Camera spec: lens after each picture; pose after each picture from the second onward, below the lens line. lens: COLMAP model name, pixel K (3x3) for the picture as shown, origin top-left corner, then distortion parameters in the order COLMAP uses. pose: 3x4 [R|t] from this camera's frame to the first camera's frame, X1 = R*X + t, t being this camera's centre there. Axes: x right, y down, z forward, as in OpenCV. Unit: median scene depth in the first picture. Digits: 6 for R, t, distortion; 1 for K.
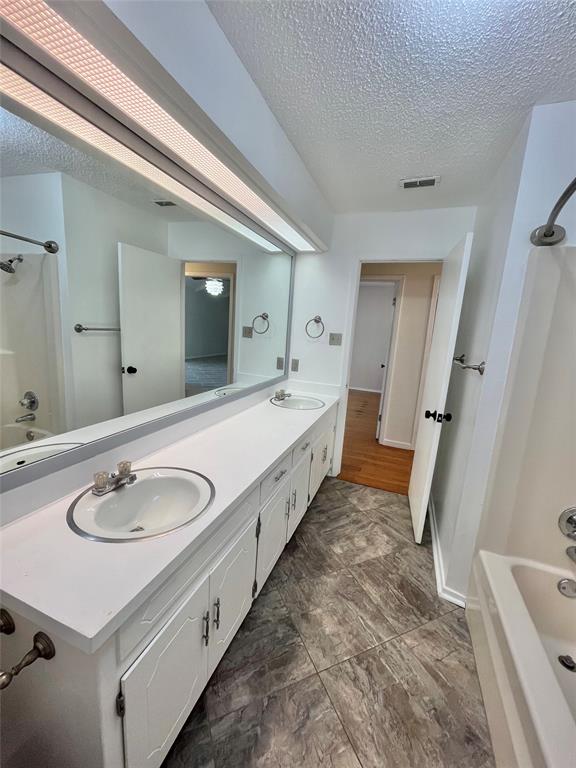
lens RADIAL K [[308.2, 0, 289.5], [0, 308.2, 383.2], [0, 0, 1]] dist [-0.007856, 0.001060]
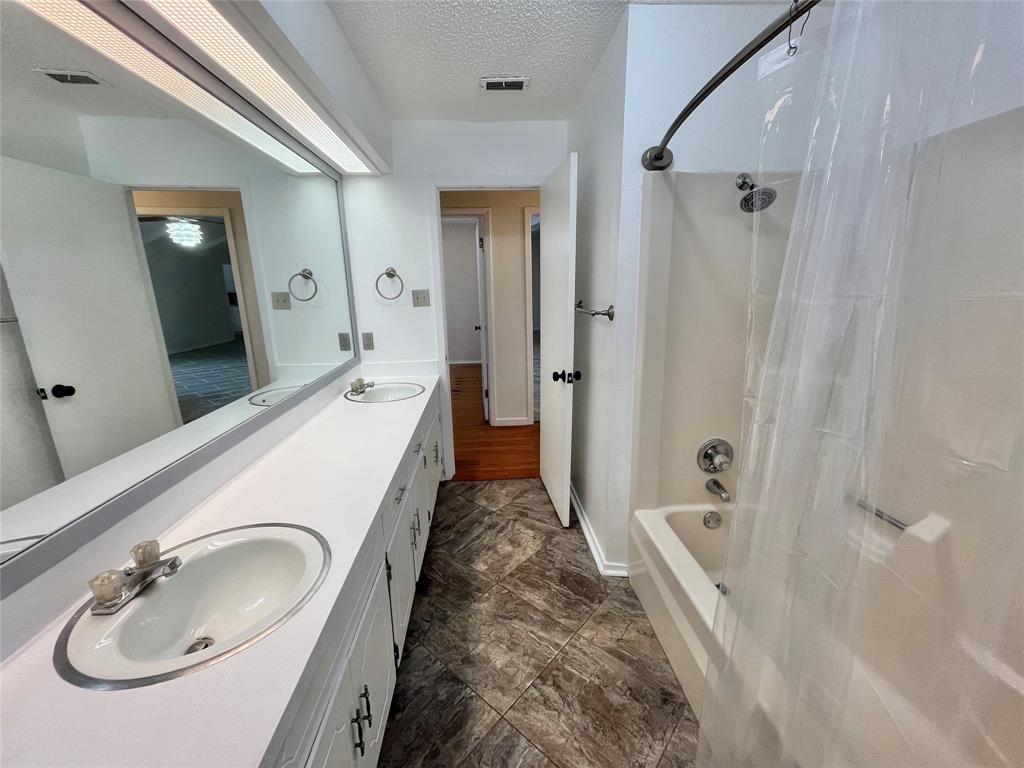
lens RADIAL K [[410.9, 0, 512.3], [0, 410.9, 383.2], [0, 0, 1]] dist [-0.007856, 0.001060]
pose [[0.904471, -0.177117, 0.388023, -0.097449], [0.153194, 0.983902, 0.092022, -0.000959], [-0.398075, -0.023788, 0.917044, 0.023412]]
